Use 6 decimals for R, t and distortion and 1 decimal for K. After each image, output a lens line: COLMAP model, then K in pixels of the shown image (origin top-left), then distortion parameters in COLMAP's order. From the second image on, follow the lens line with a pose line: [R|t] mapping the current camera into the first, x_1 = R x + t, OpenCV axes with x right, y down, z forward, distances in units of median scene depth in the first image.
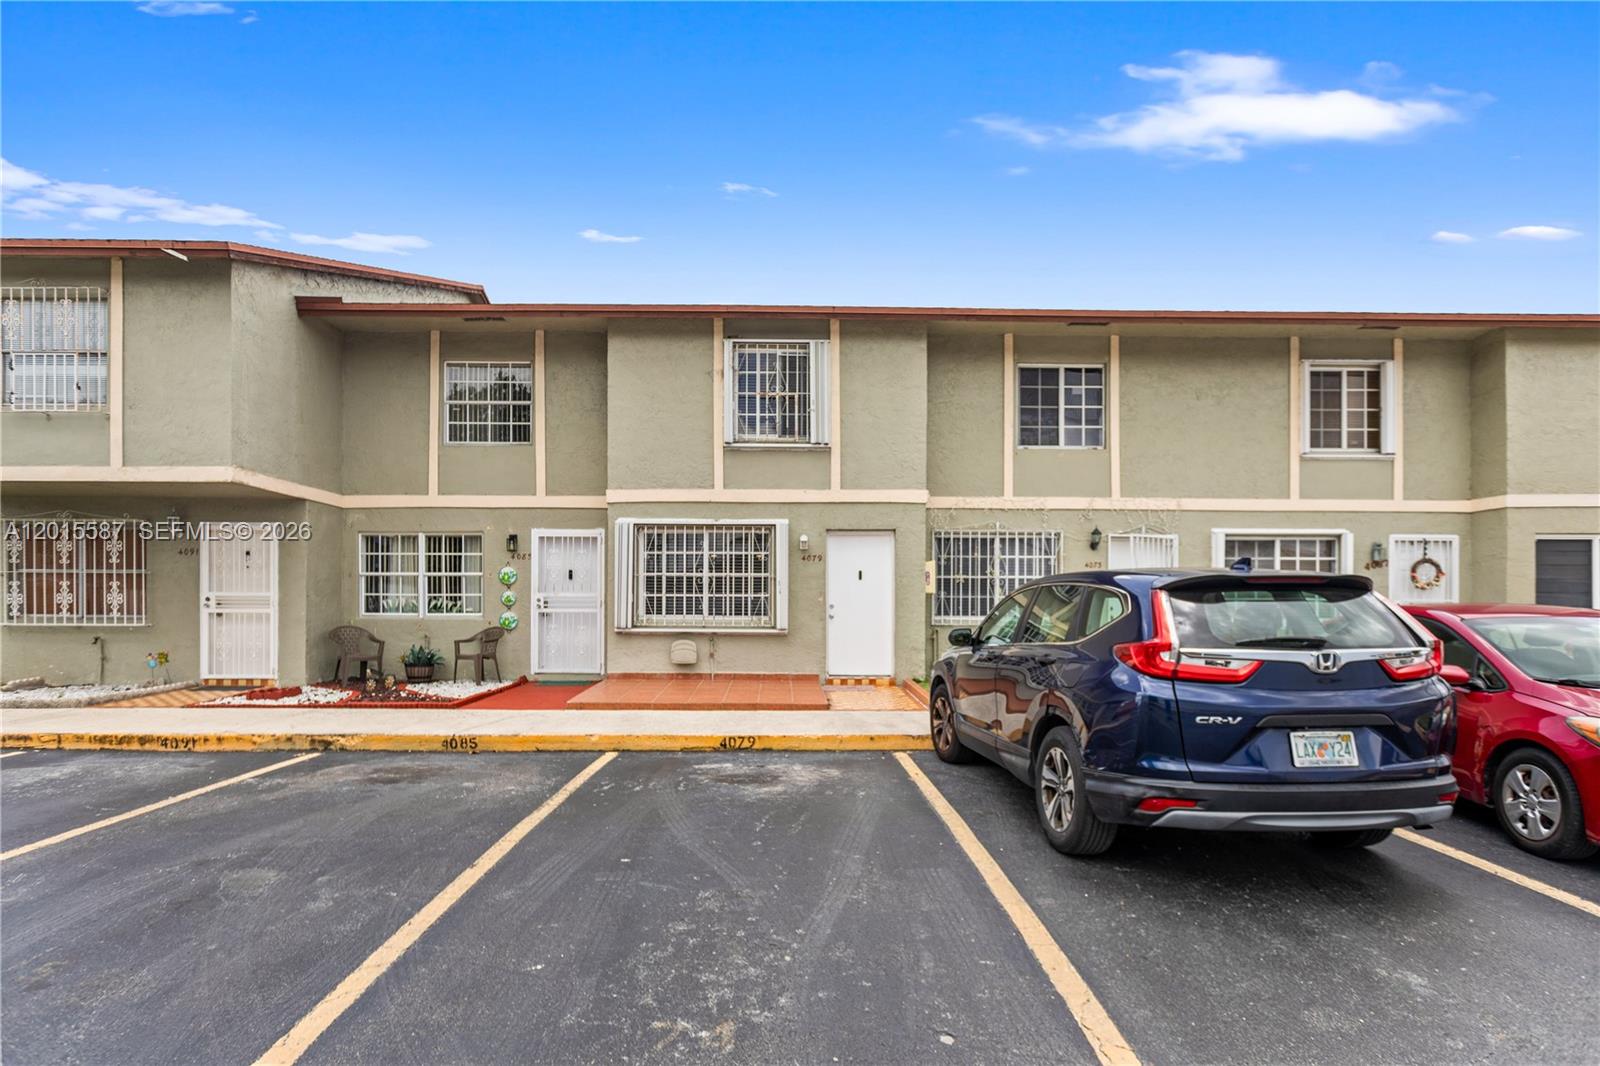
lens RADIAL K [[810.1, 0, 818.8], [0, 810.1, 595.4], [0, 0, 1]] dist [-0.004374, 0.003403]
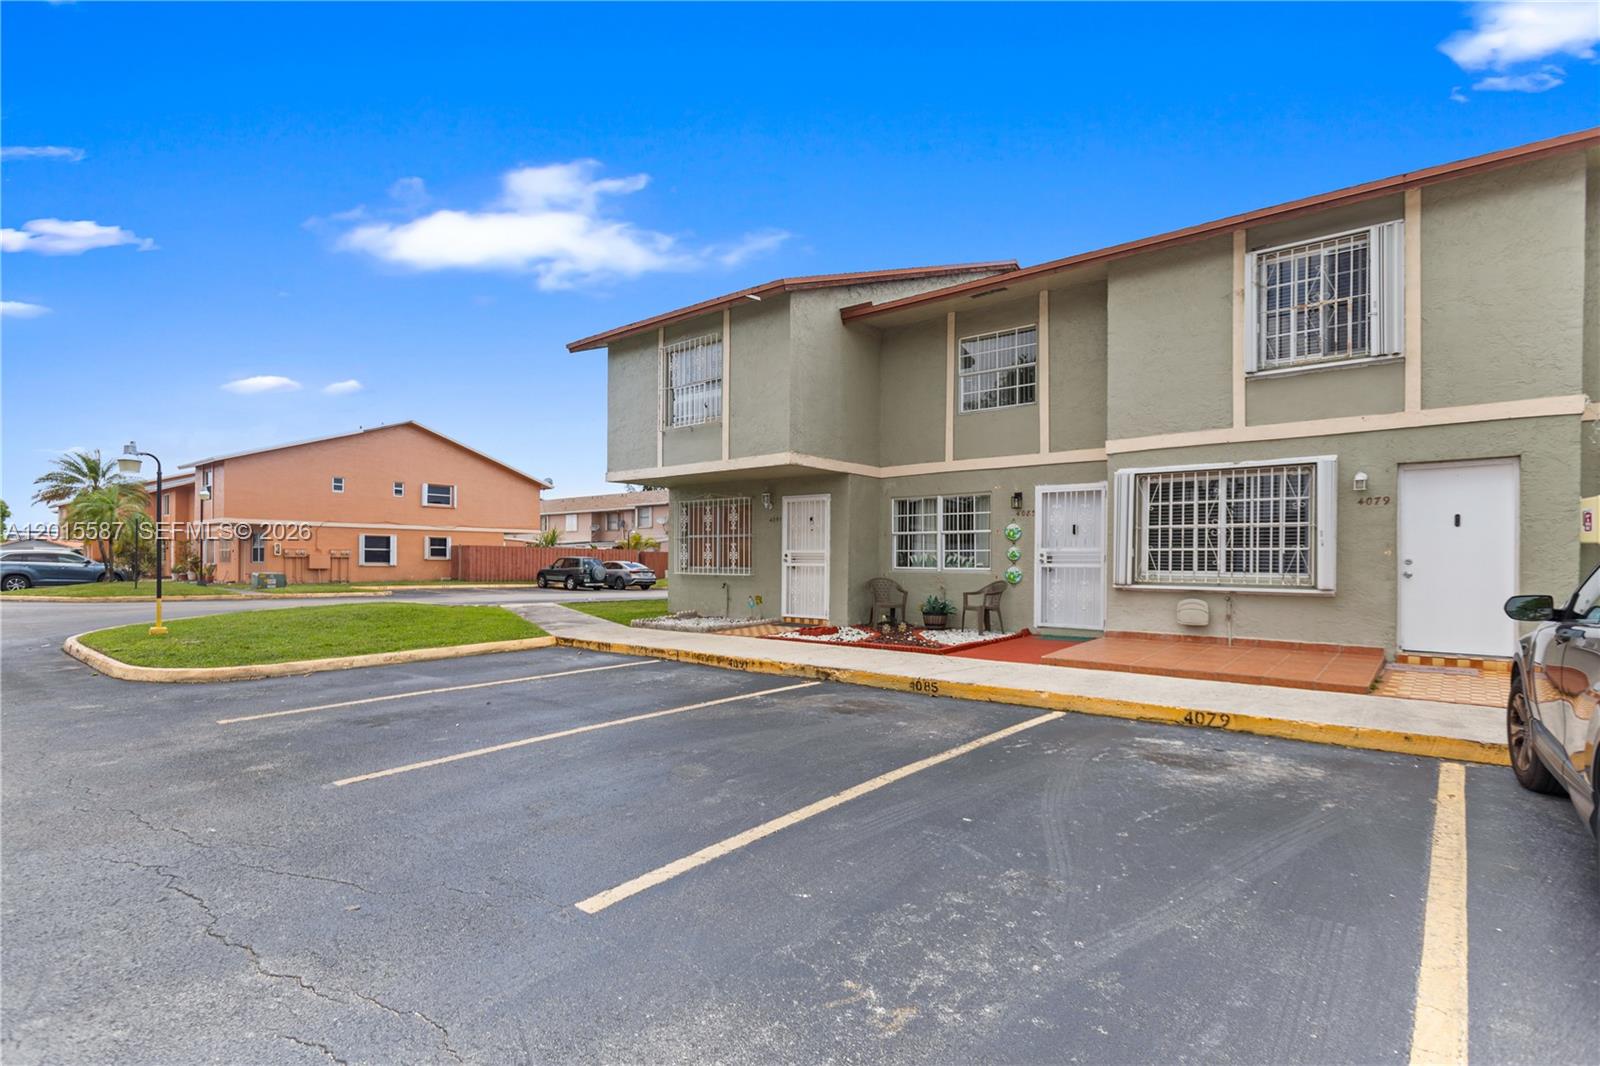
lens RADIAL K [[790.6, 0, 796.2], [0, 790.6, 546.7], [0, 0, 1]] dist [0.009585, 0.001872]
pose [[0.753502, -0.010904, -0.657355, 0.102015], [0.007920, 0.999940, -0.007508, 0.000181], [0.657398, 0.000451, 0.753544, 0.057532]]
